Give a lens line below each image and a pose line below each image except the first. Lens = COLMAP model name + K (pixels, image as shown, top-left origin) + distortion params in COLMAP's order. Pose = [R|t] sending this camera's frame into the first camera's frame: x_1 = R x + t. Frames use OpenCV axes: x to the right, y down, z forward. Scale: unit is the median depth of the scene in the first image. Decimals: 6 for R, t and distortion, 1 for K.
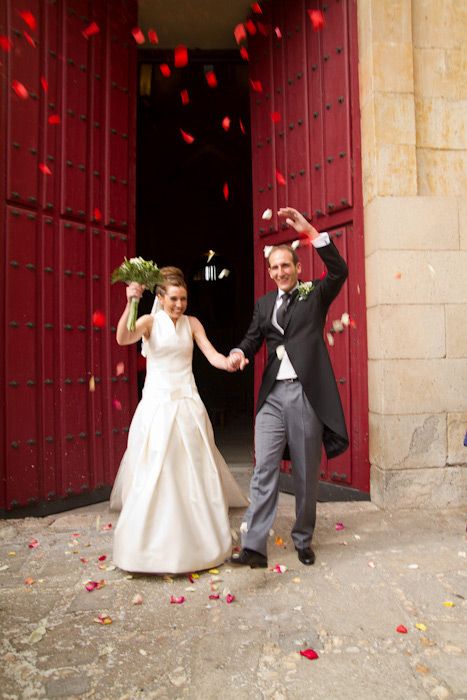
lens RADIAL K [[581.6, 0, 233.5], [0, 581.6, 350.0], [0, 0, 1]] dist [-0.116139, 0.134026]
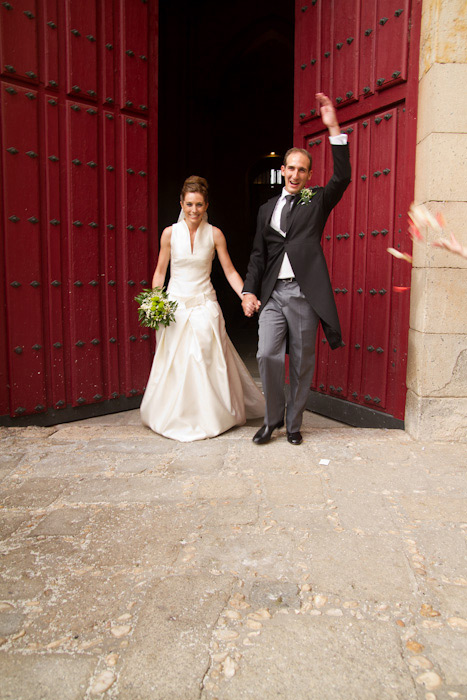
lens RADIAL K [[581.6, 0, 233.5], [0, 581.6, 350.0], [0, 0, 1]] dist [-0.116139, 0.134026]
pose [[0.991910, 0.043509, -0.119258, 0.081078], [-0.024816, 0.987765, 0.153964, 0.012996], [0.124498, -0.149758, 0.980853, 0.122704]]
